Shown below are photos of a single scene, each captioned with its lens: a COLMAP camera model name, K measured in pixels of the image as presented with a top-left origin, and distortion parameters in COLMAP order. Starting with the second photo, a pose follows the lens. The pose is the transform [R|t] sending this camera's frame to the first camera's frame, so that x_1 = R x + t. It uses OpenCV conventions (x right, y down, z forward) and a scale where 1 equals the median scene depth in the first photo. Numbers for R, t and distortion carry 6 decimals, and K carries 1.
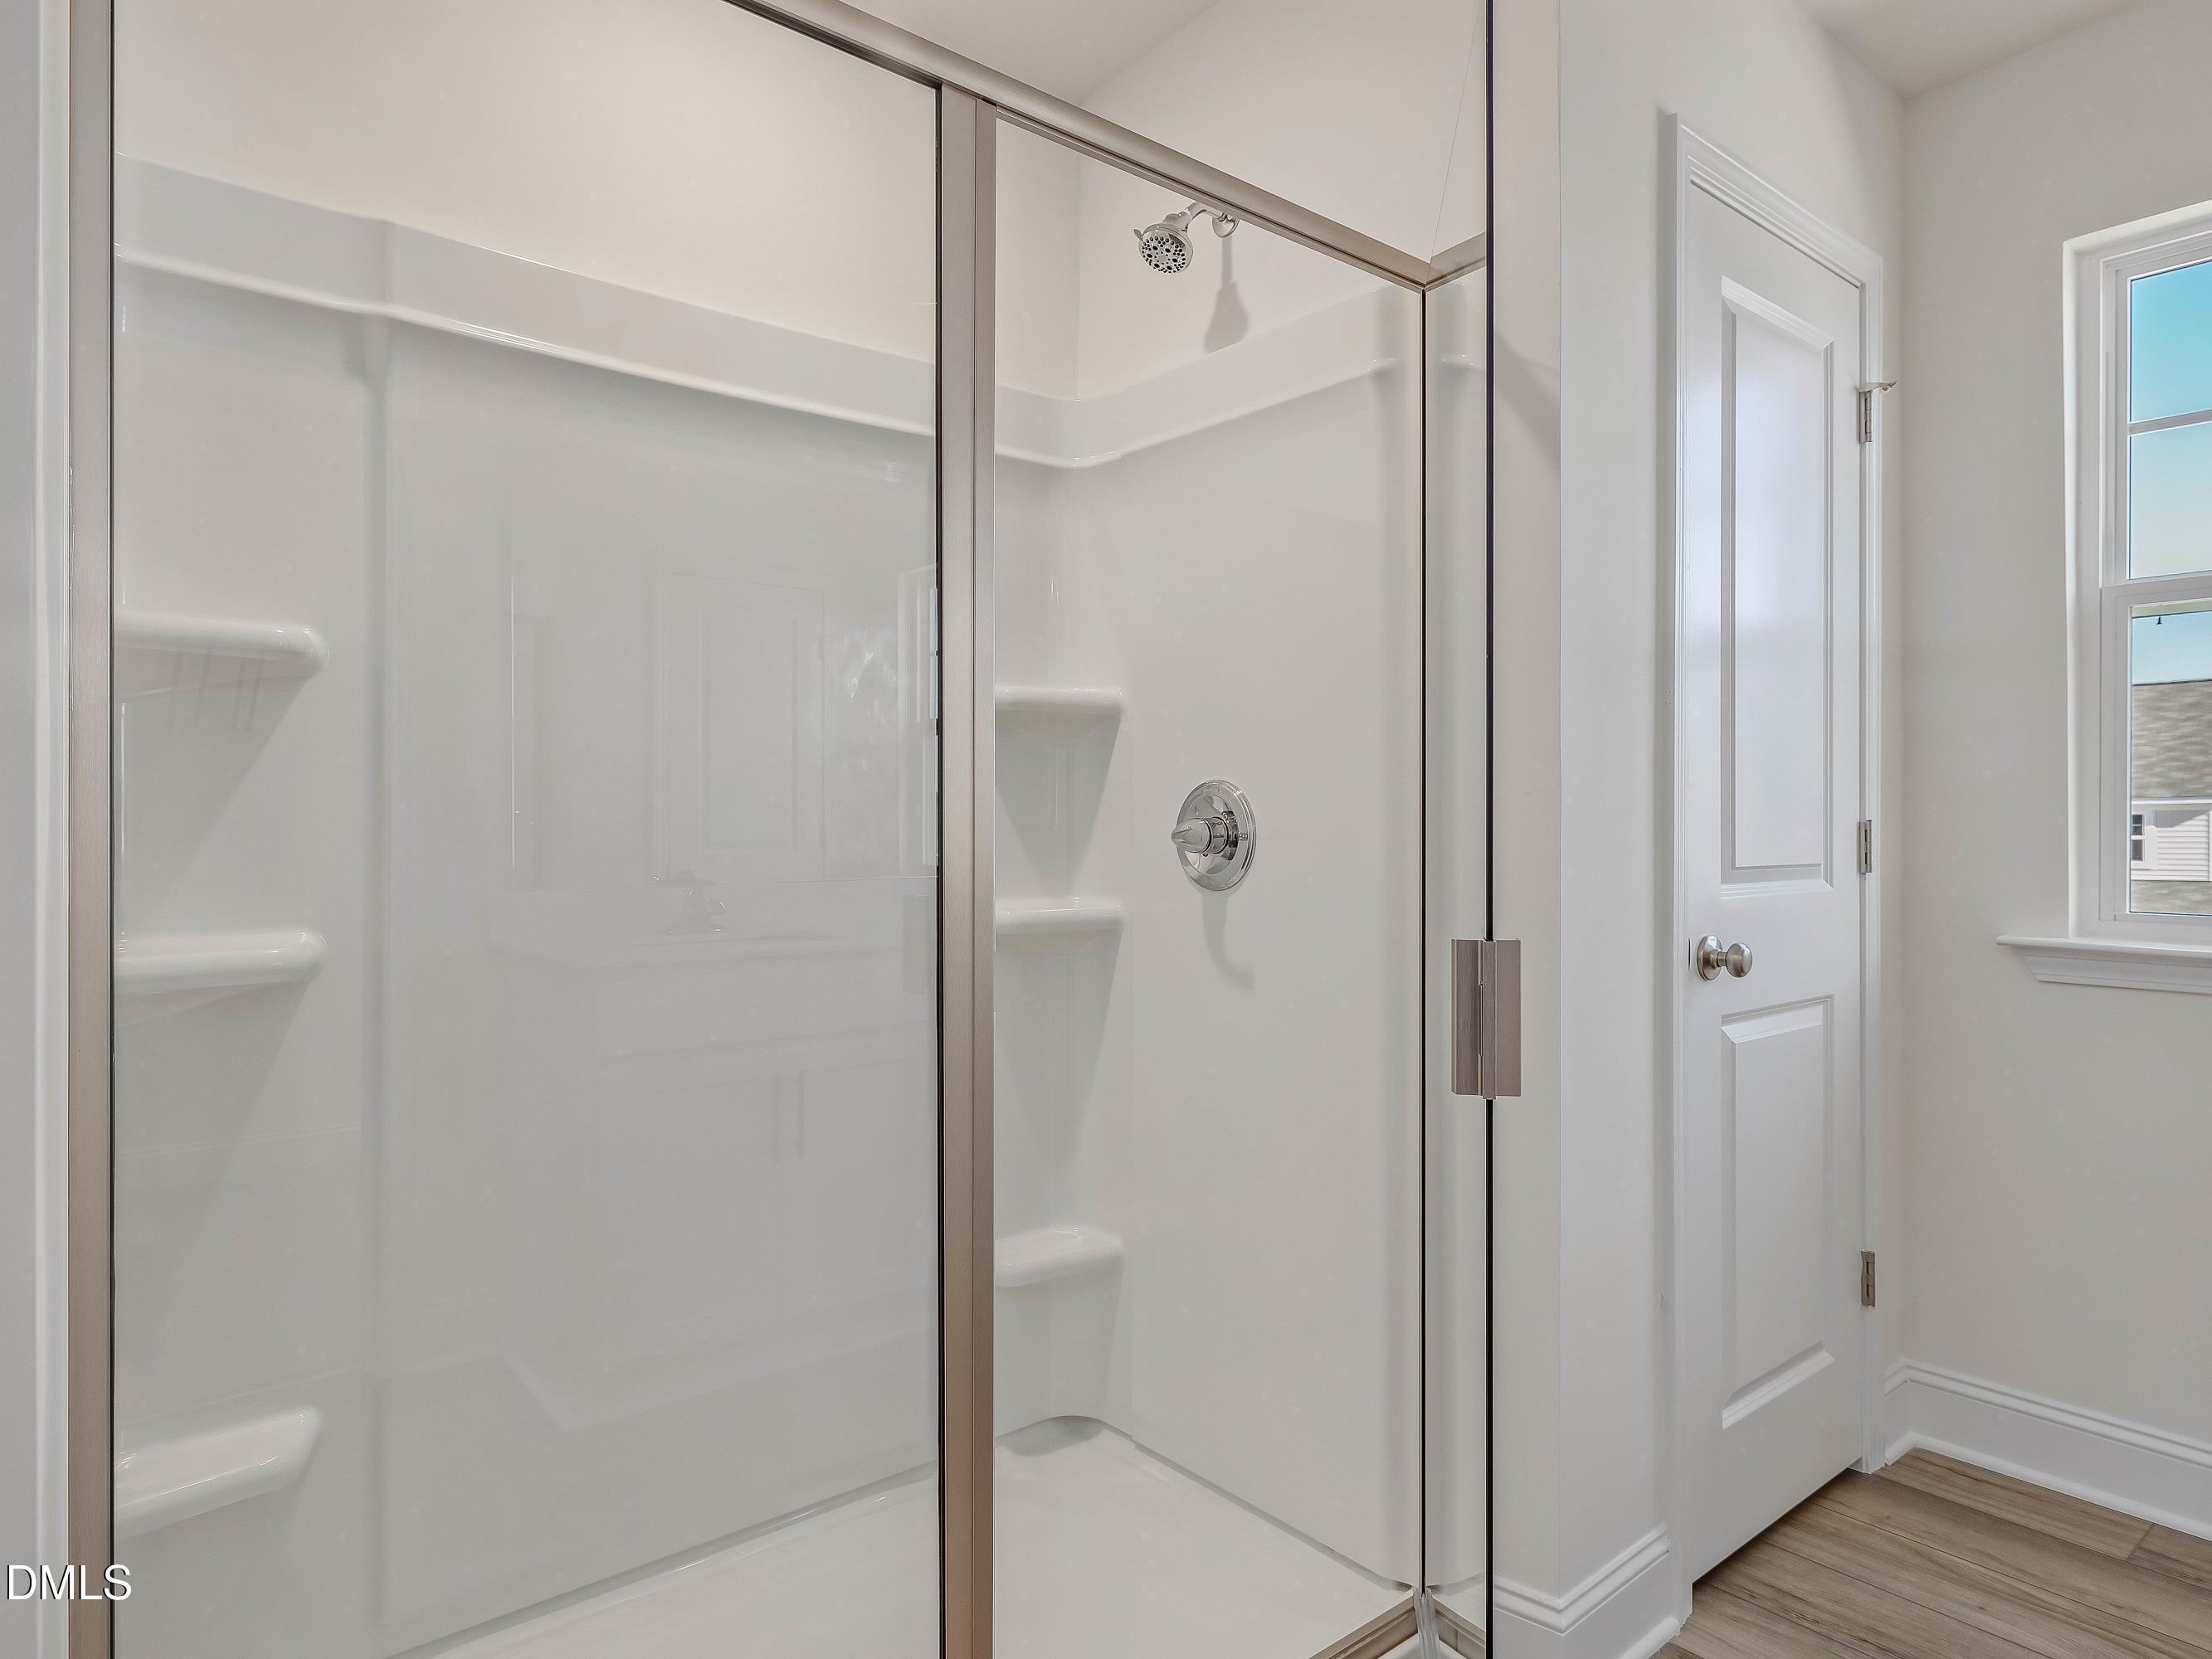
lens RADIAL K [[1303.1, 0, 1106.0], [0, 1303.1, 829.5], [0, 0, 1]] dist [-0.008652, -0.001090]
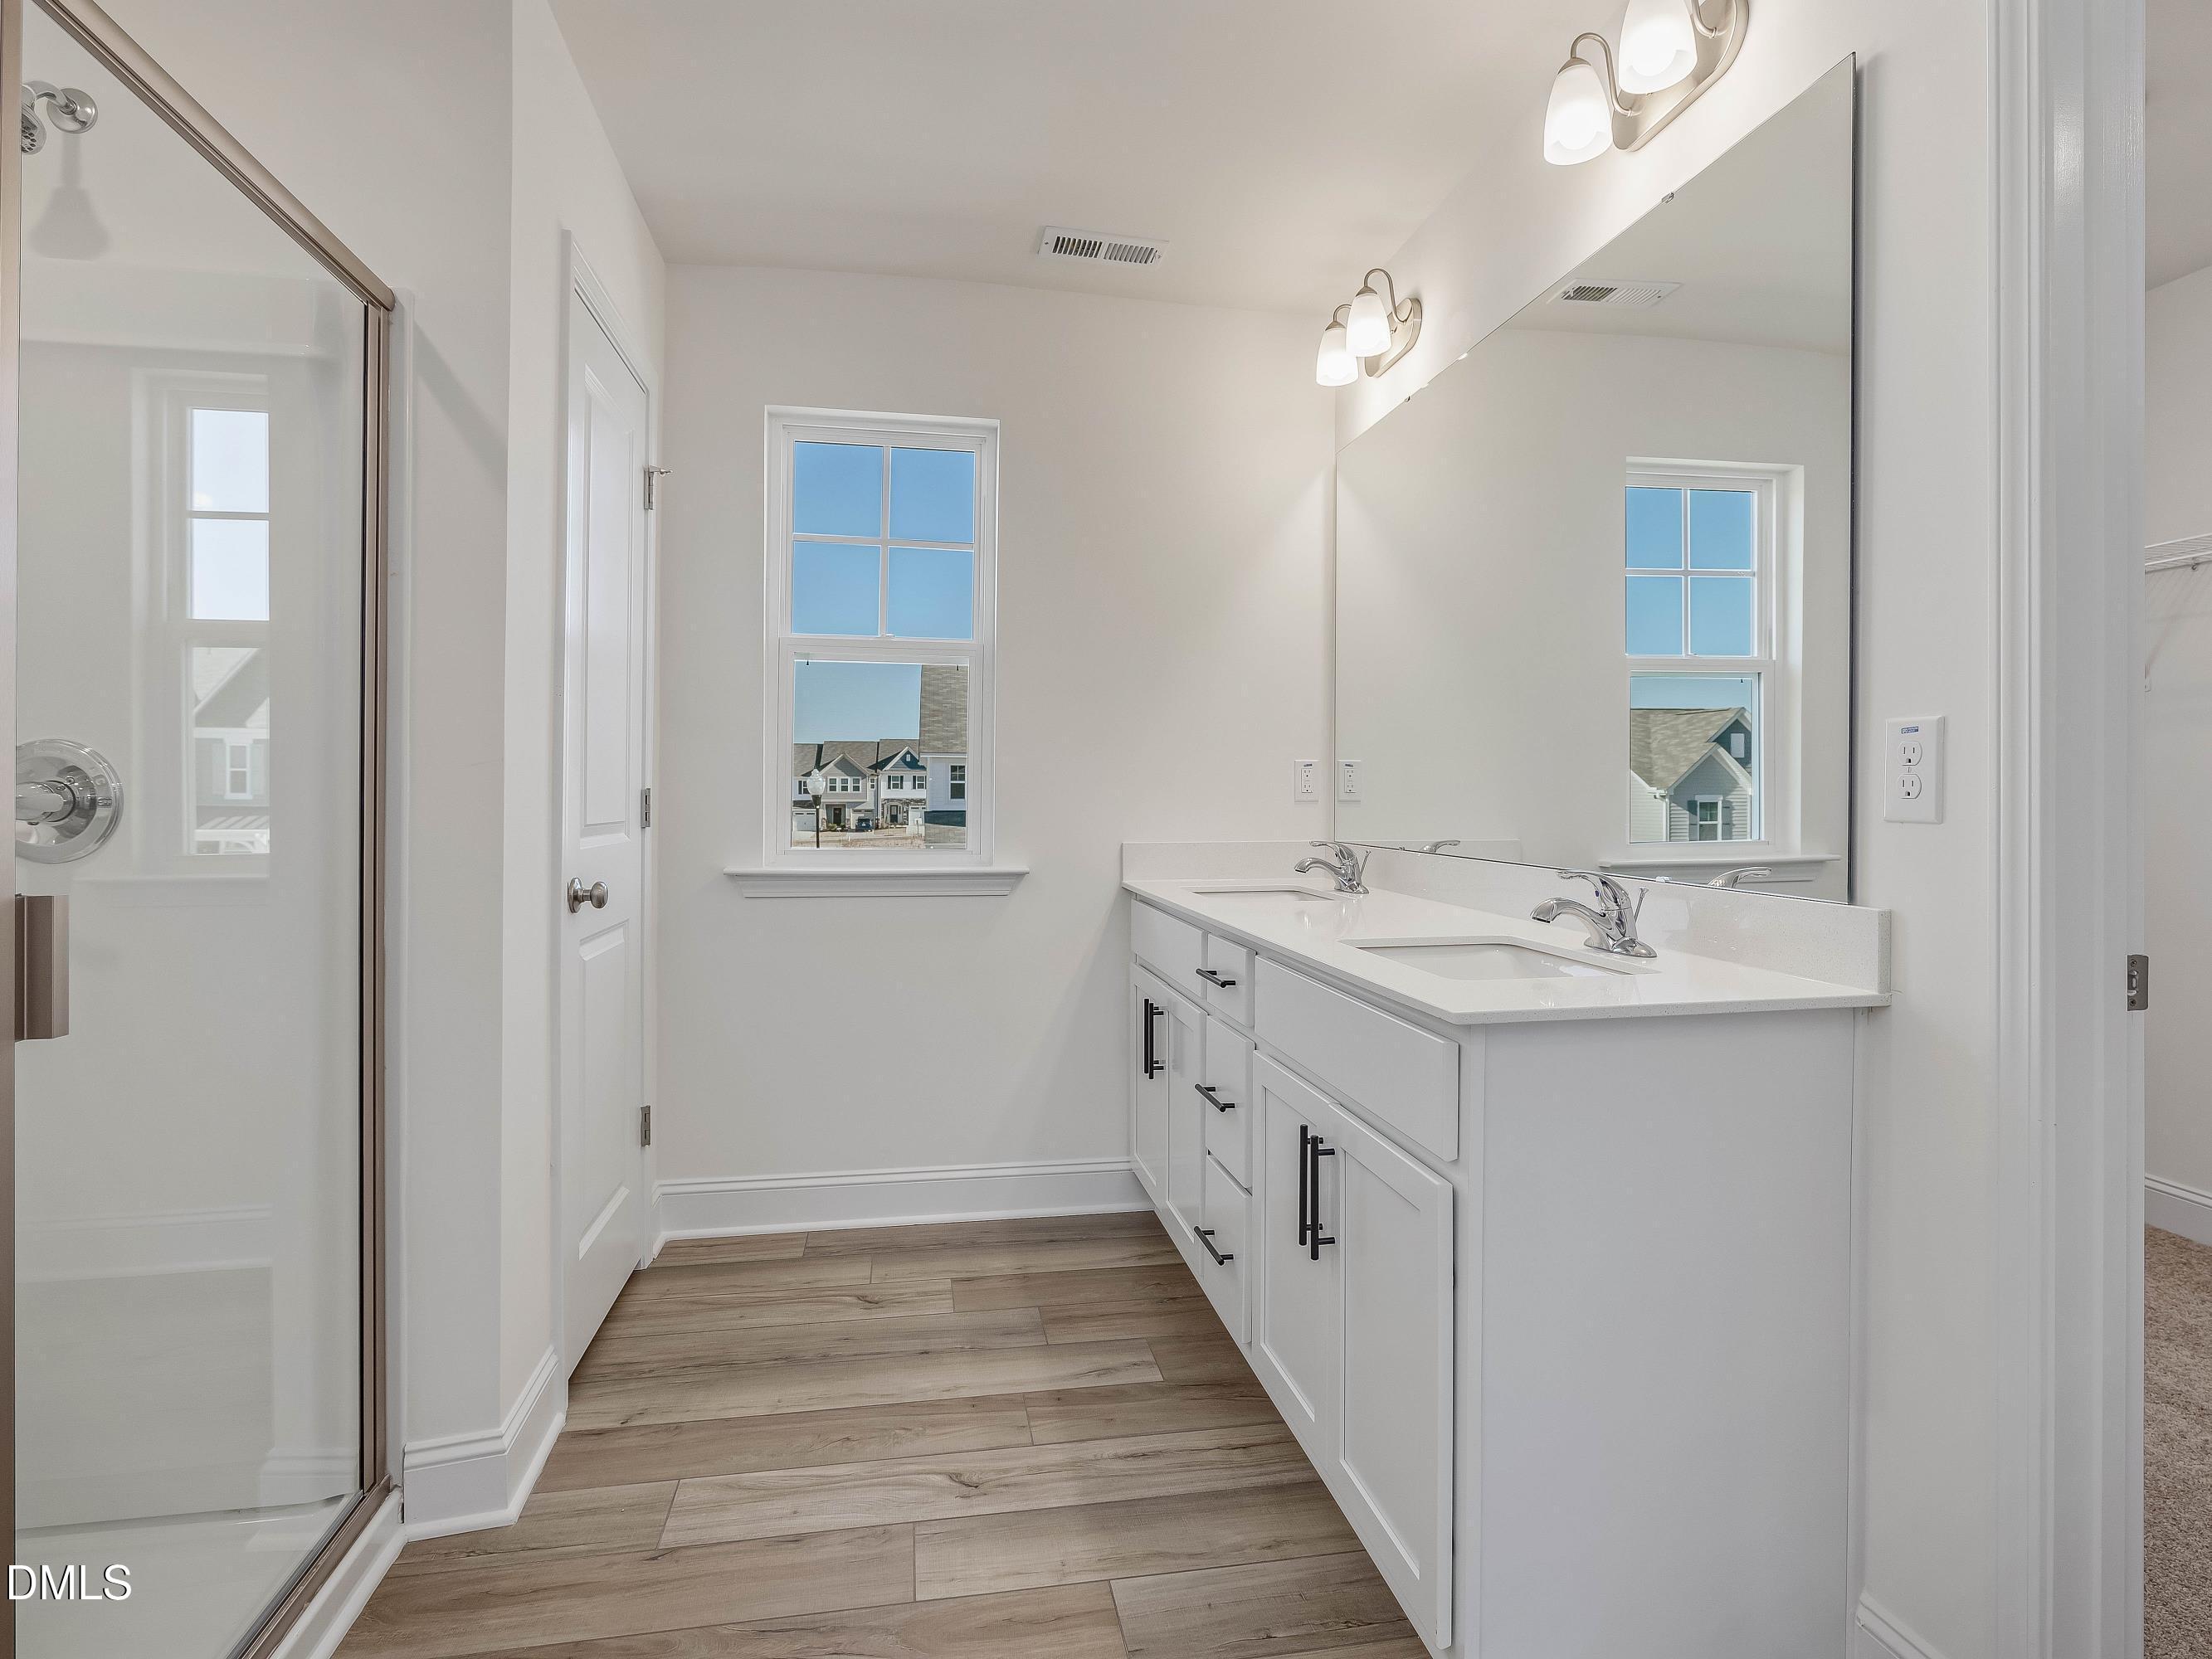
lens RADIAL K [[1168.3, 0, 1085.2], [0, 1168.3, 850.6], [0, 0, 1]] dist [-0.017219, 0.008977]
pose [[0.507157, -0.043024, 0.860779, -0.244812], [0.006310, 0.998912, 0.046211, 0.004494], [-0.861831, -0.018005, 0.506877, -0.013595]]
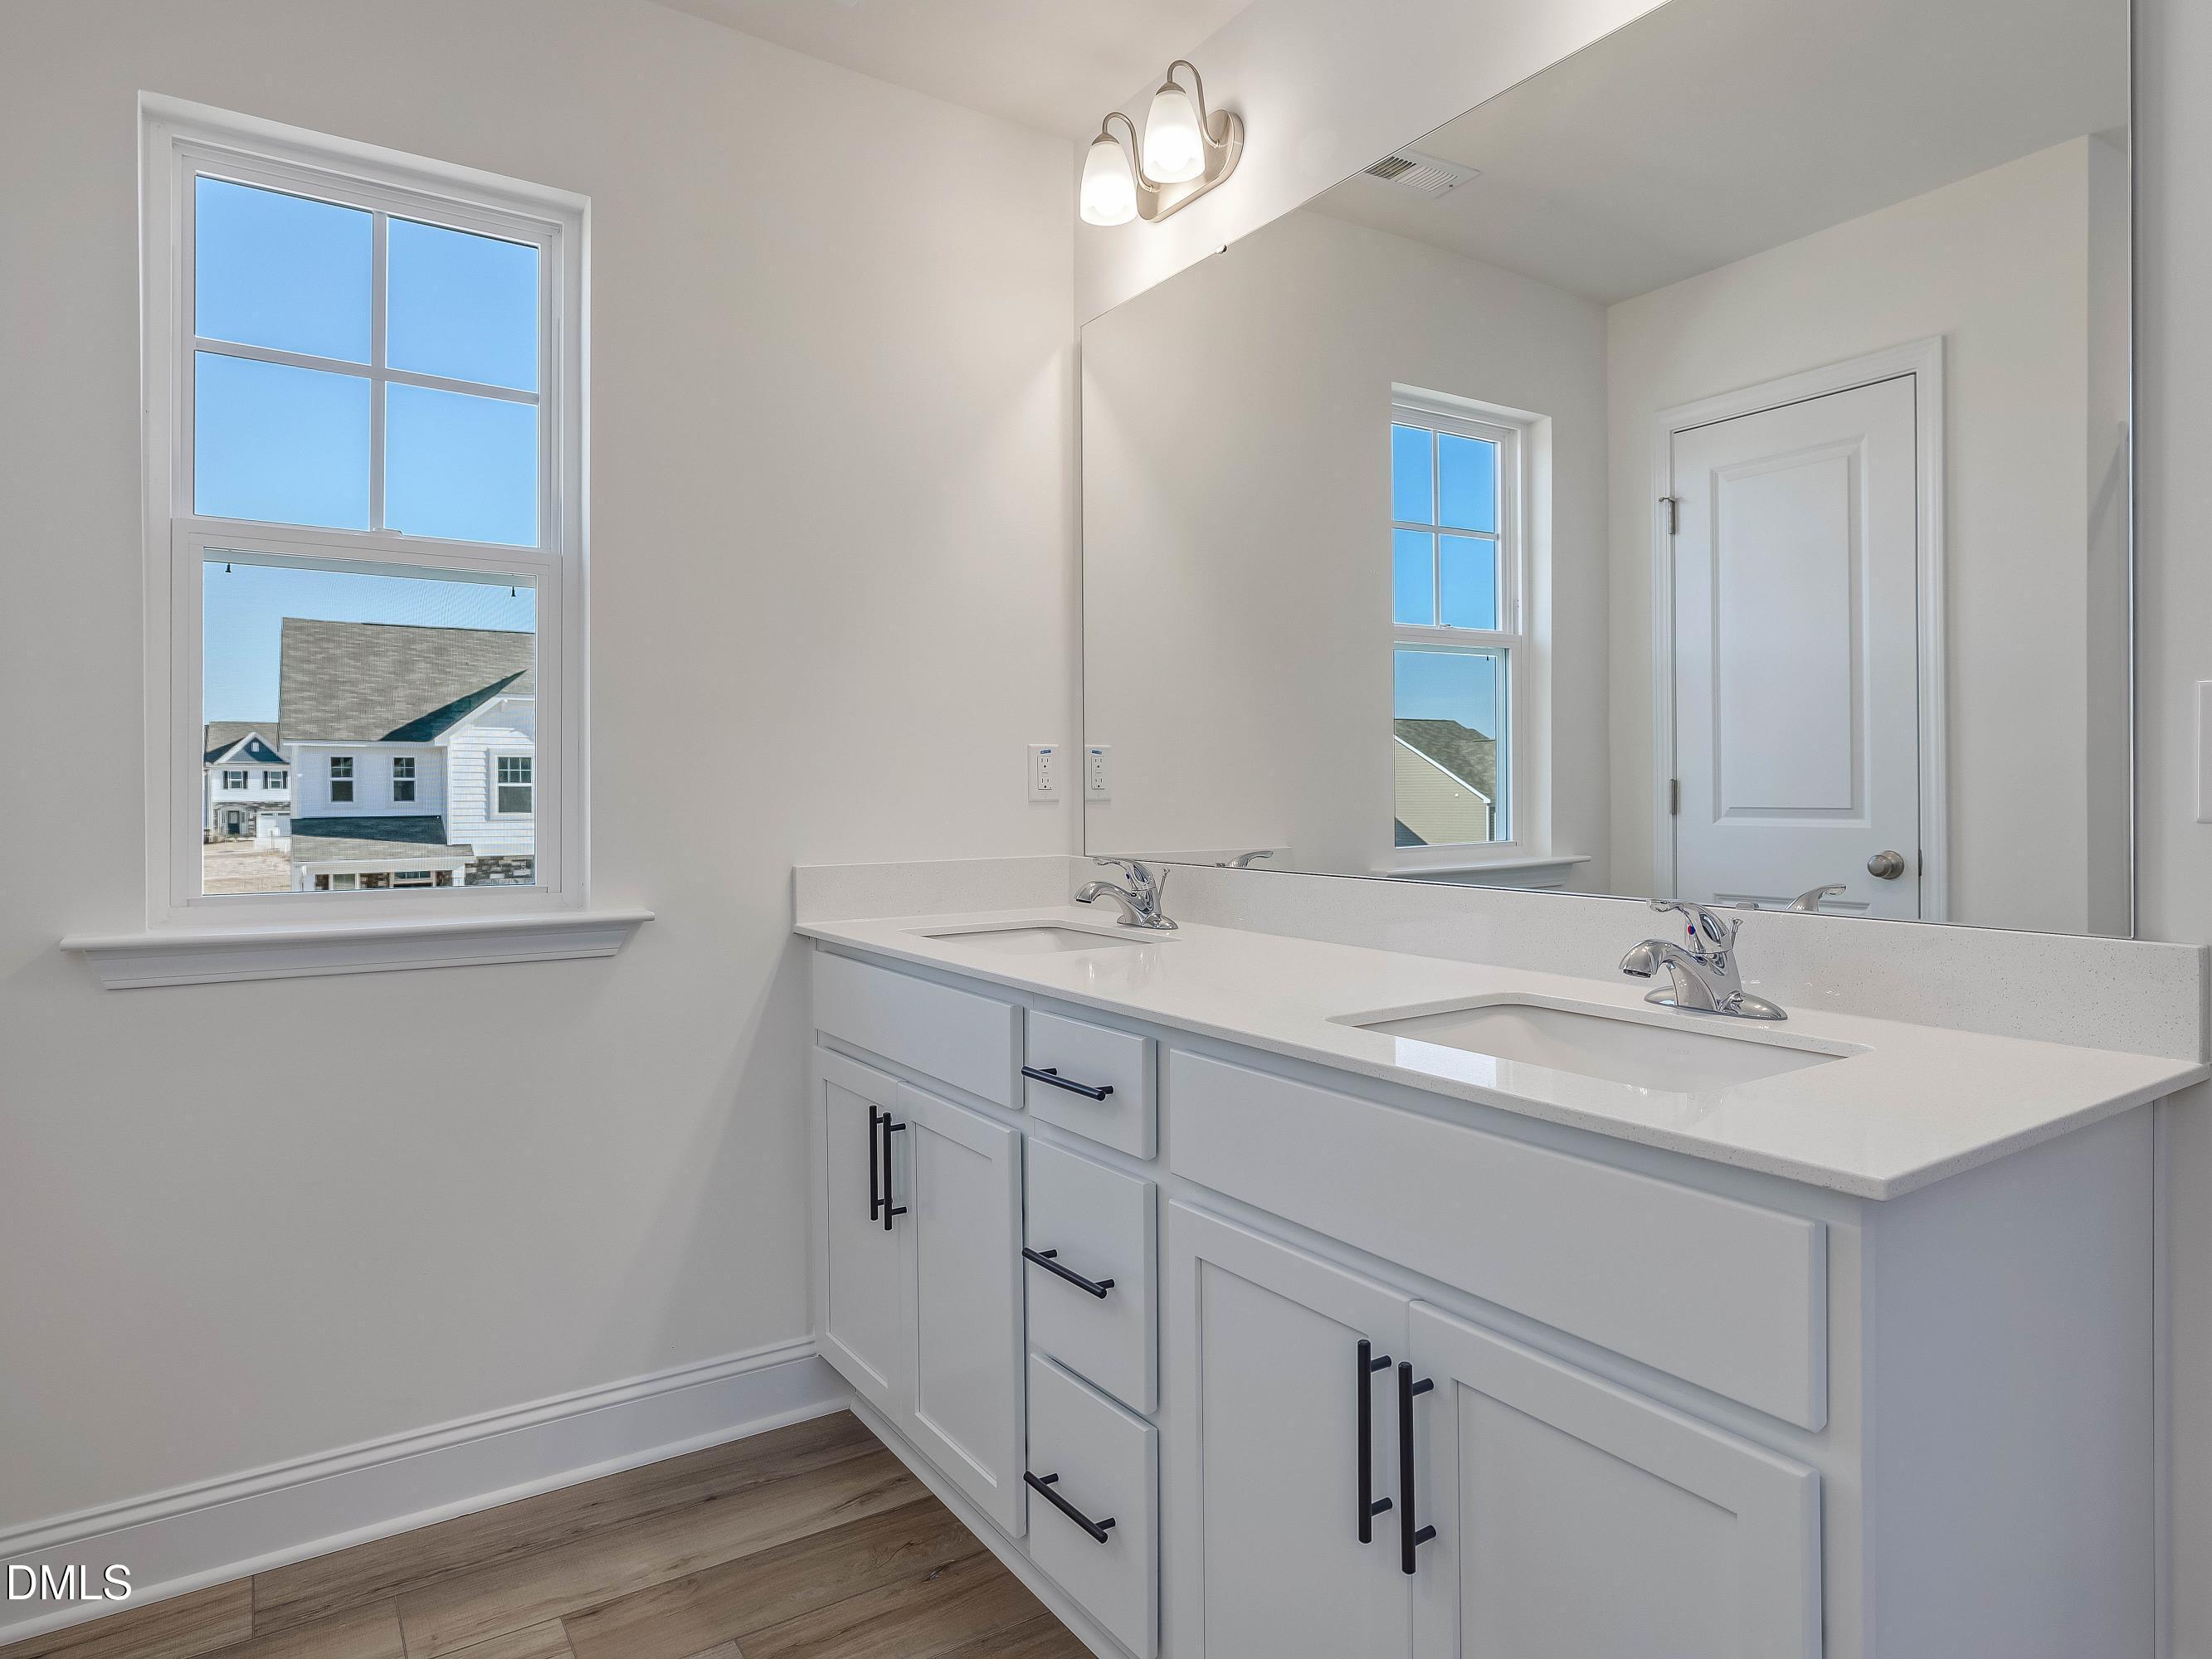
lens RADIAL K [[1318.5, 0, 1104.3], [0, 1318.5, 835.4], [0, 0, 1]] dist [-0.004306, 0.000393]
pose [[0.104071, -0.035597, 0.993933, -0.013277], [0.012501, 0.999327, 0.034481, 0.002115], [-0.994491, 0.008837, 0.104446, 0.333962]]
